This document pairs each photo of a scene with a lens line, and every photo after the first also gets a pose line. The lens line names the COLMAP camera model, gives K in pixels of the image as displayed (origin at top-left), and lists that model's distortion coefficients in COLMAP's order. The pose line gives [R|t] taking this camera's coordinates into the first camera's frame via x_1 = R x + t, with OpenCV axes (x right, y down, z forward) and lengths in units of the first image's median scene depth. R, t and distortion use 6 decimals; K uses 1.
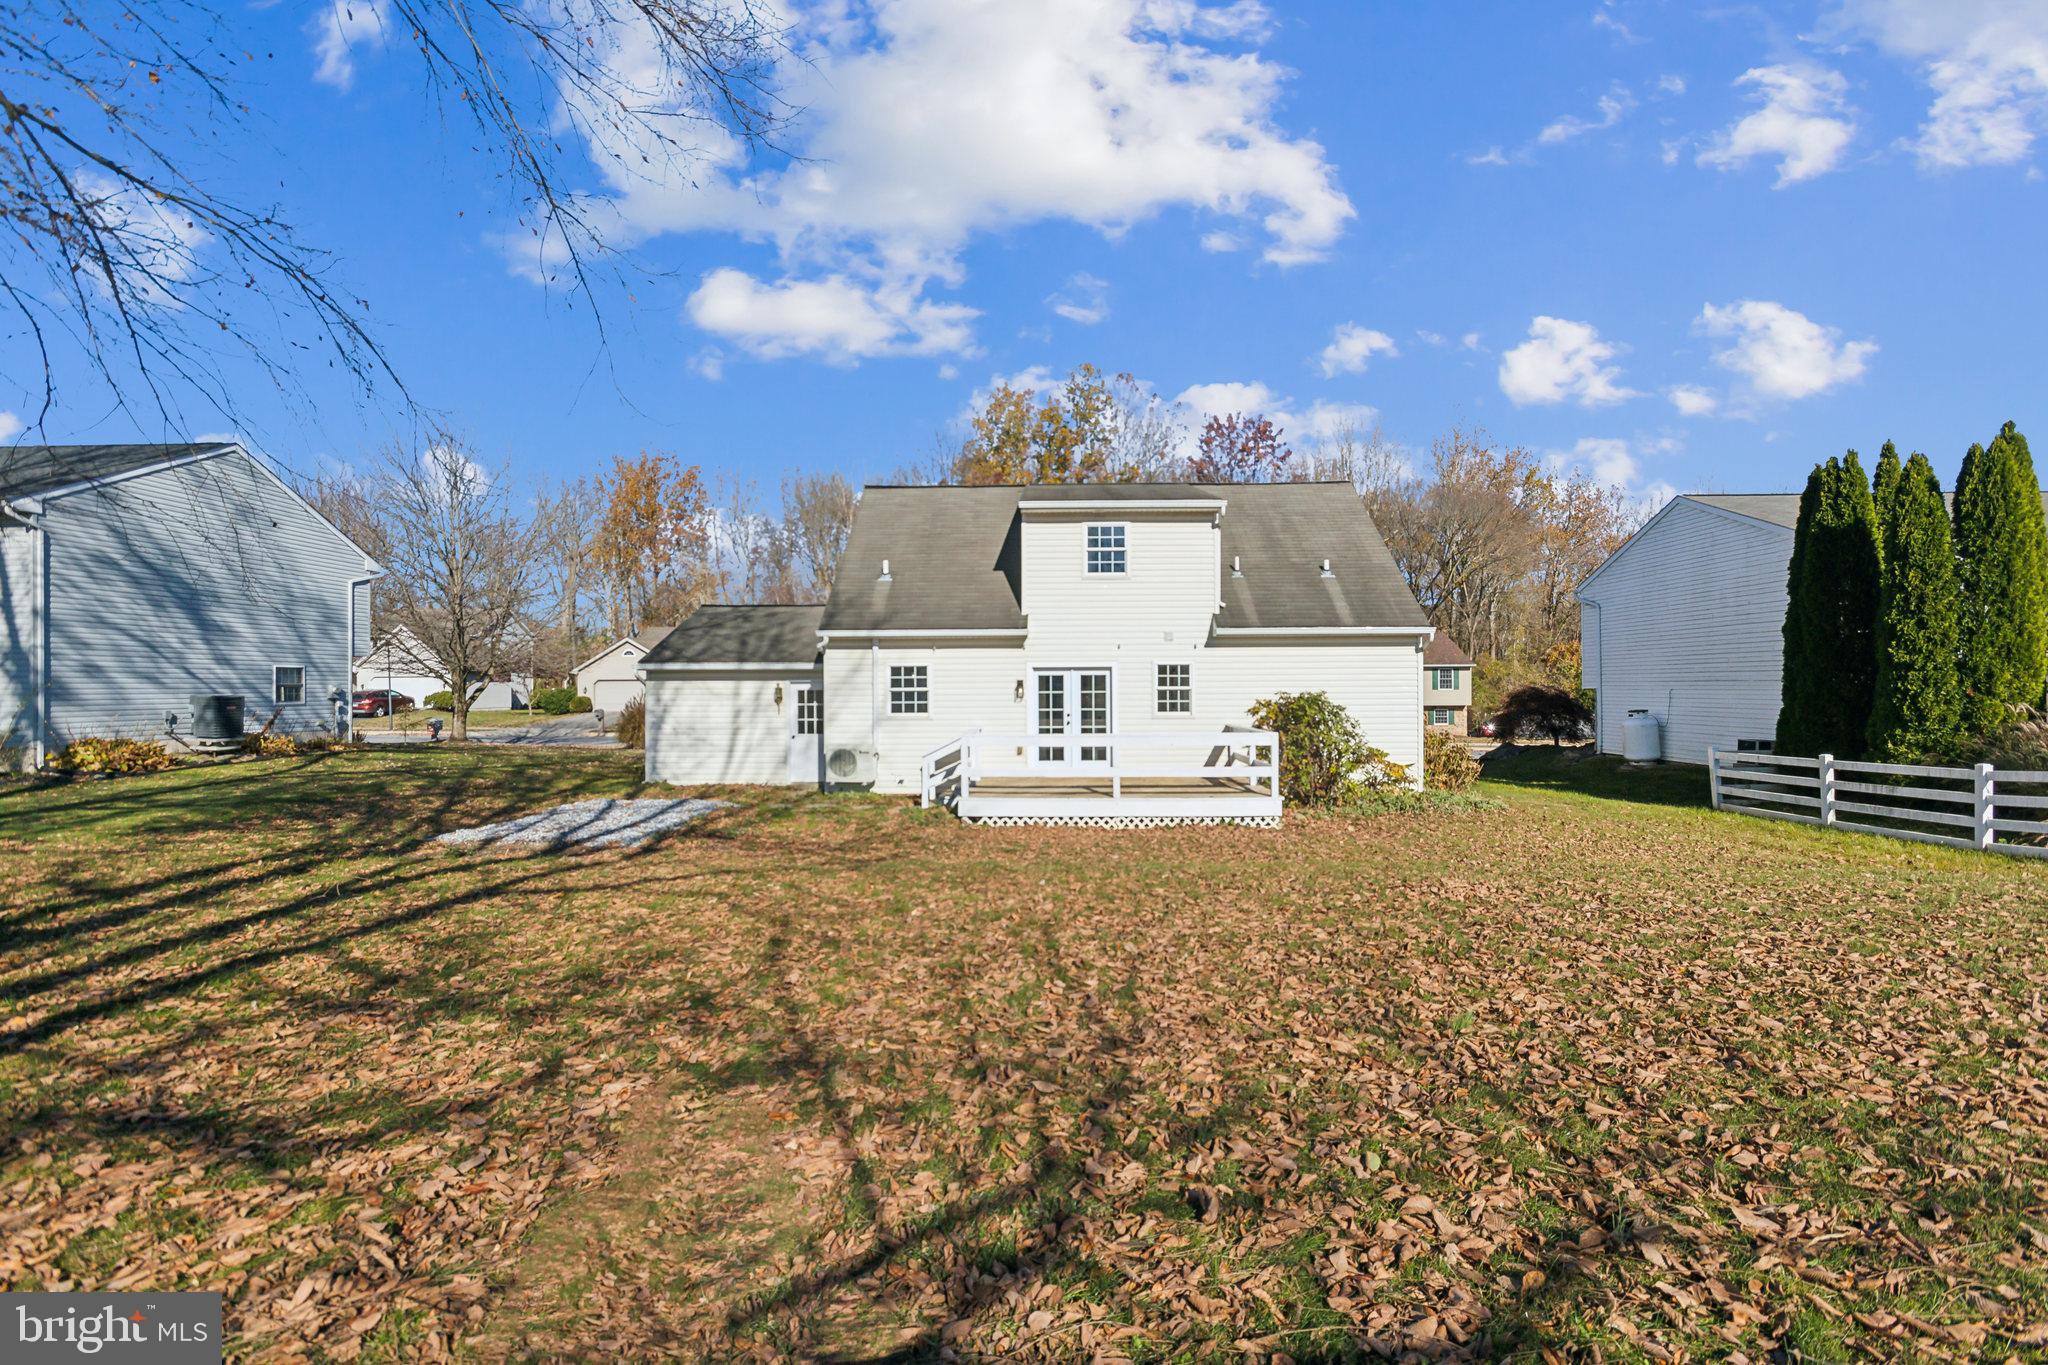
lens RADIAL K [[894.7, 0, 1020.4], [0, 894.7, 694.9], [0, 0, 1]] dist [-0.012828, 0.002801]
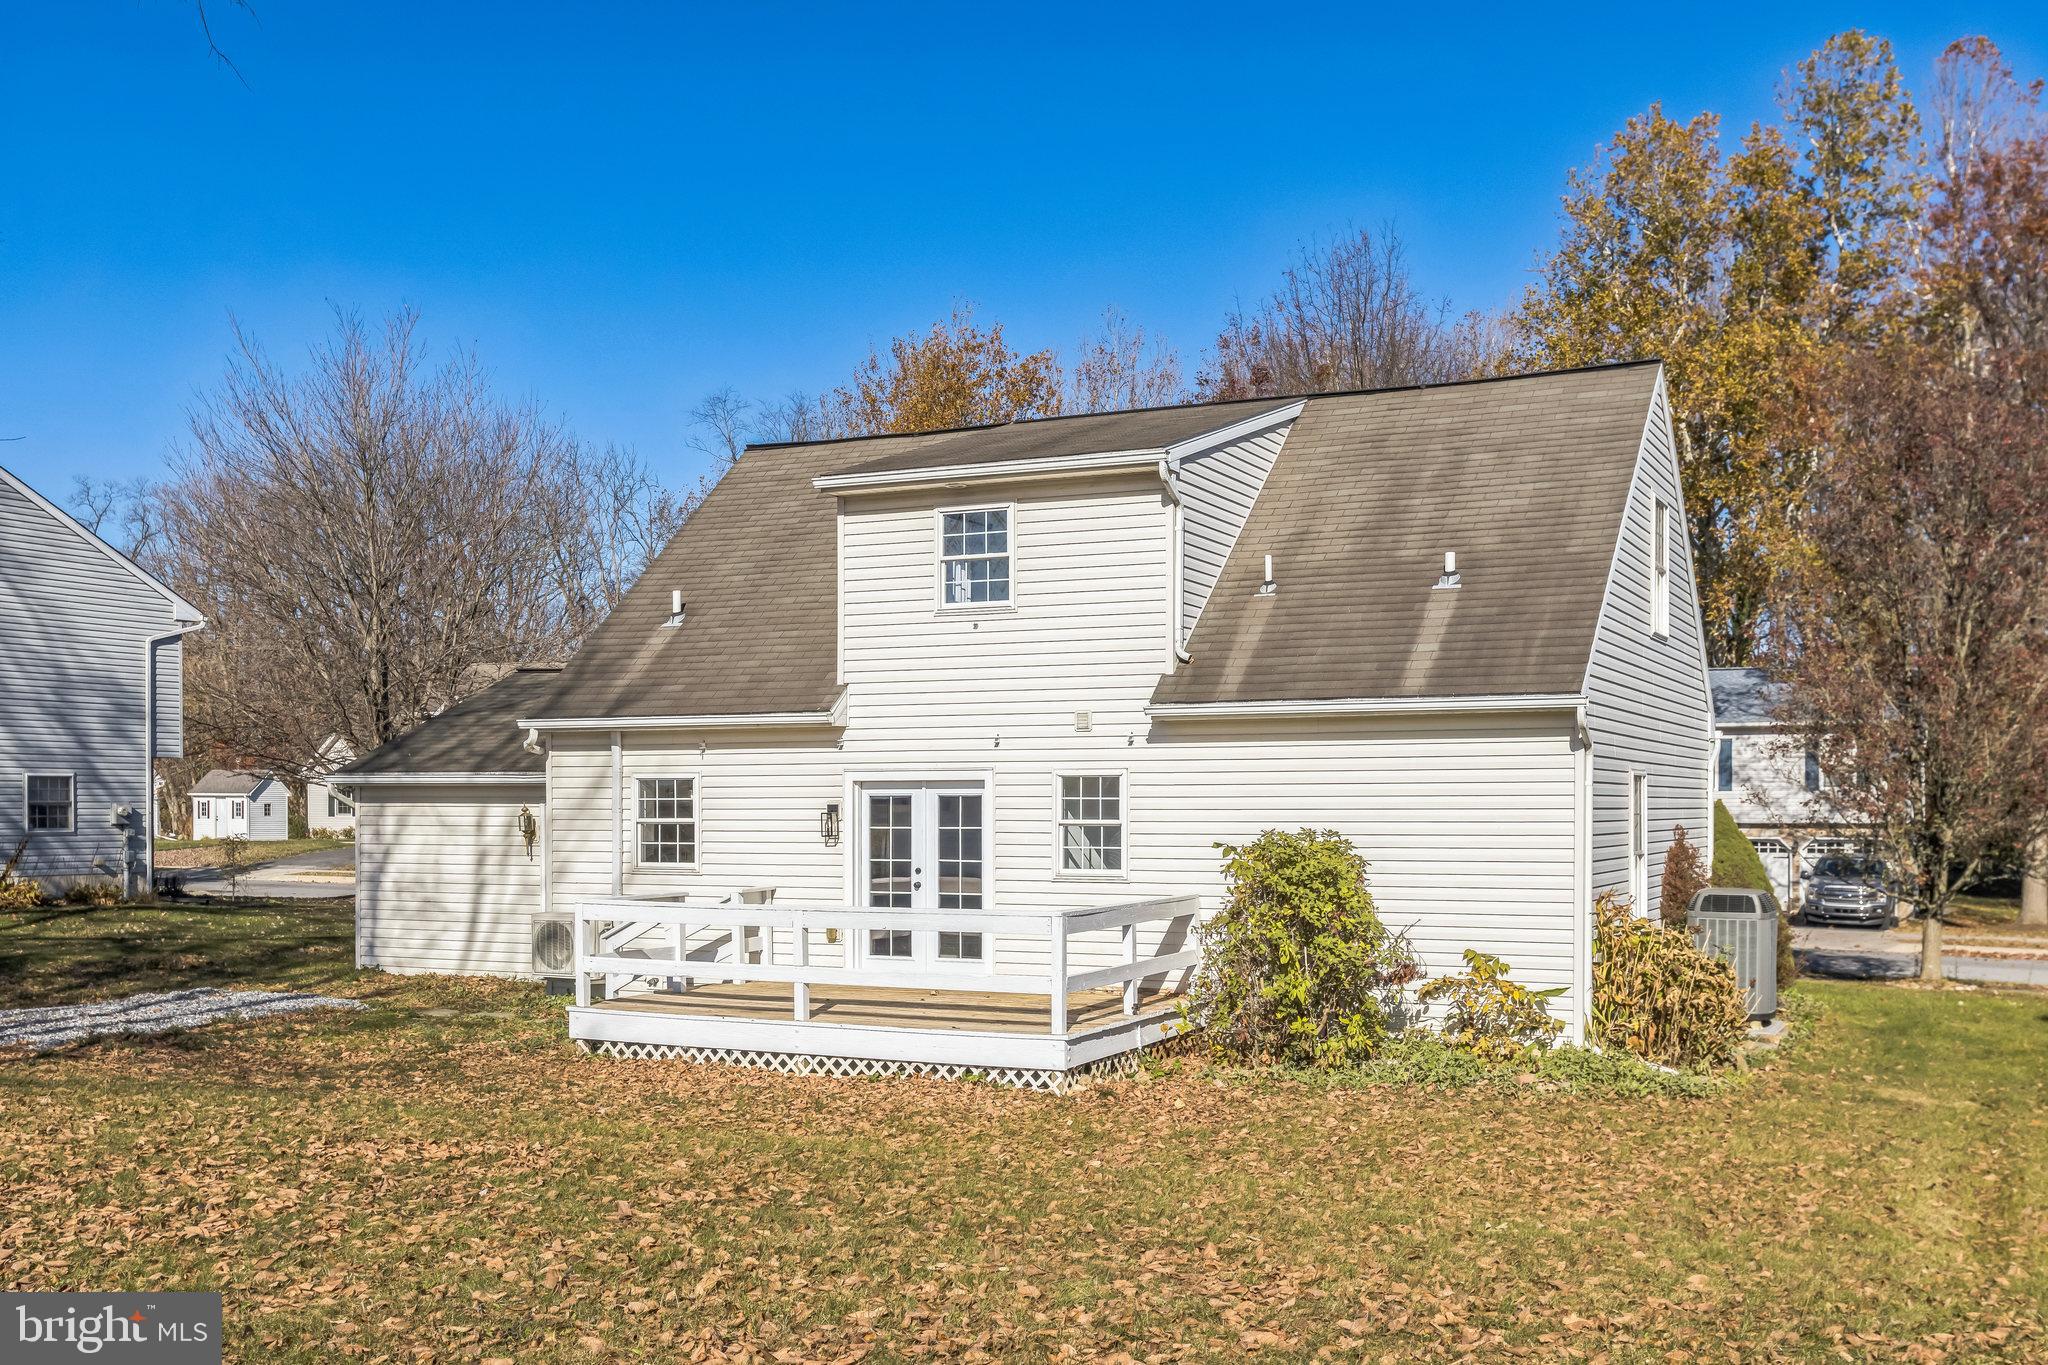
lens RADIAL K [[1994.6, 0, 1023.4], [0, 1994.6, 854.0], [0, 0, 1]] dist [0.010041, 0.000000]
pose [[0.909962, 0.015419, -0.414406, 0.604721], [-0.008987, 0.999807, 0.017468, -0.008911], [0.414595, -0.012171, 0.909925, -0.054109]]
